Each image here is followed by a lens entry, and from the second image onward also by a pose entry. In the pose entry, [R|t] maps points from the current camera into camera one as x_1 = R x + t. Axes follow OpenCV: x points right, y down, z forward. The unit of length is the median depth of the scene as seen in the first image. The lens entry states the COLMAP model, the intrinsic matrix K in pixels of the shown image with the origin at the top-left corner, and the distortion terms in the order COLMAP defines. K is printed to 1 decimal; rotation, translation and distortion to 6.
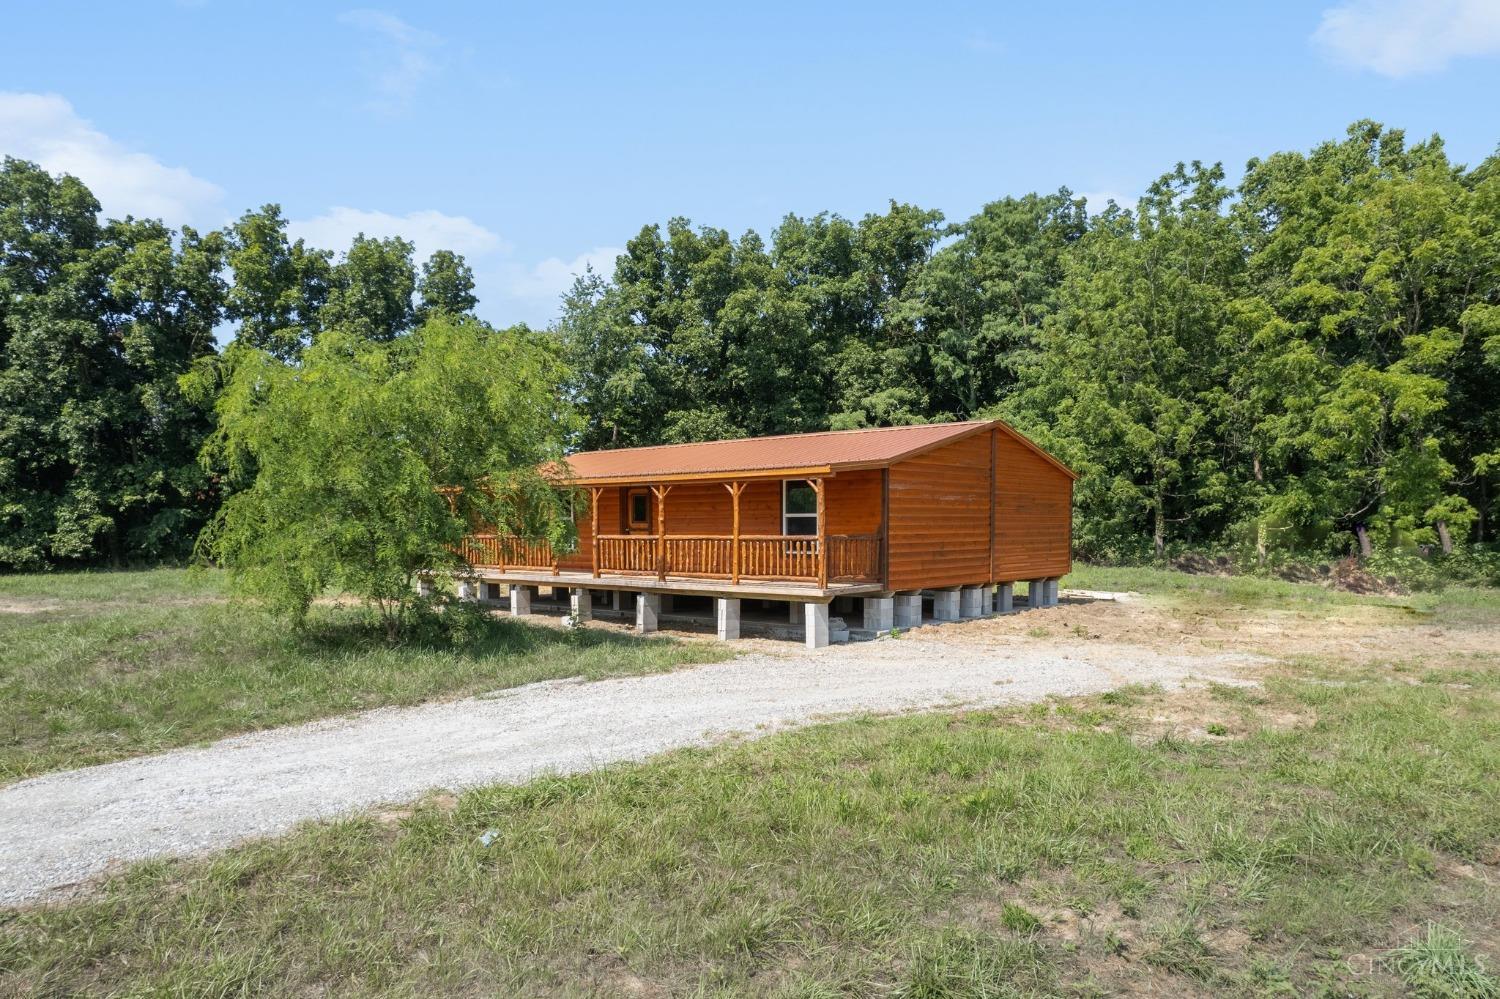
lens RADIAL K [[1006.2, 0, 734.7], [0, 1006.2, 514.3], [0, 0, 1]] dist [-0.018358, 0.000620]
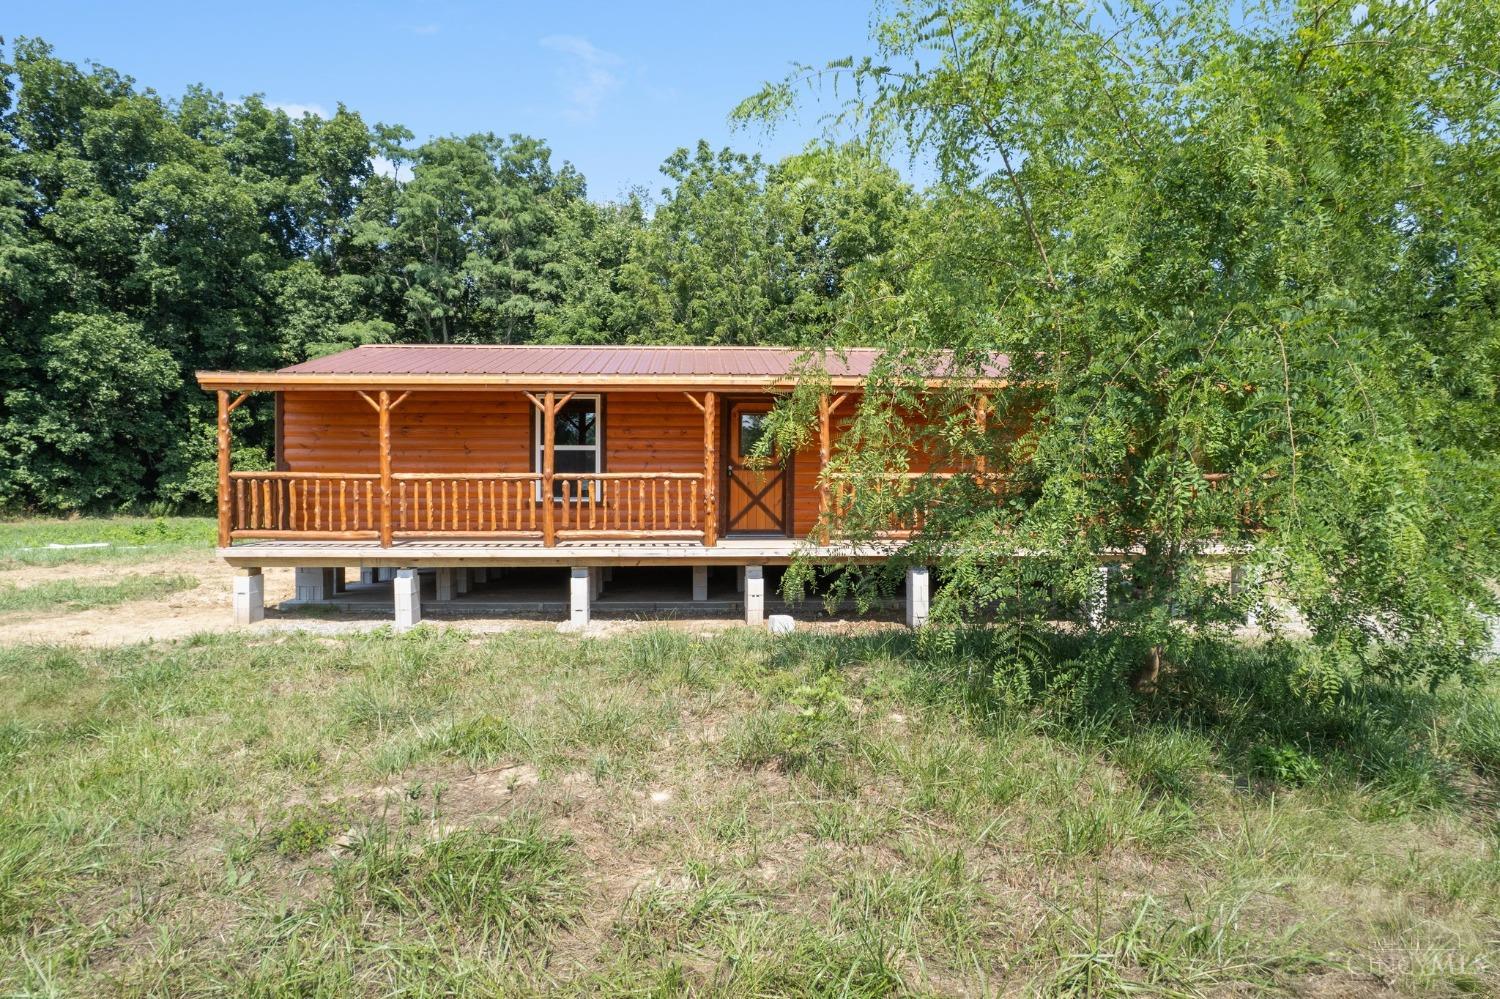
lens RADIAL K [[953.3, 0, 756.8], [0, 953.3, 498.6], [0, 0, 1]] dist [-0.065441, 0.054141]
pose [[0.710504, -0.002219, 0.703689, -0.177394], [-0.013117, 0.999780, 0.016396, 0.009078], [-0.703571, -0.020879, 0.710318, 0.202576]]
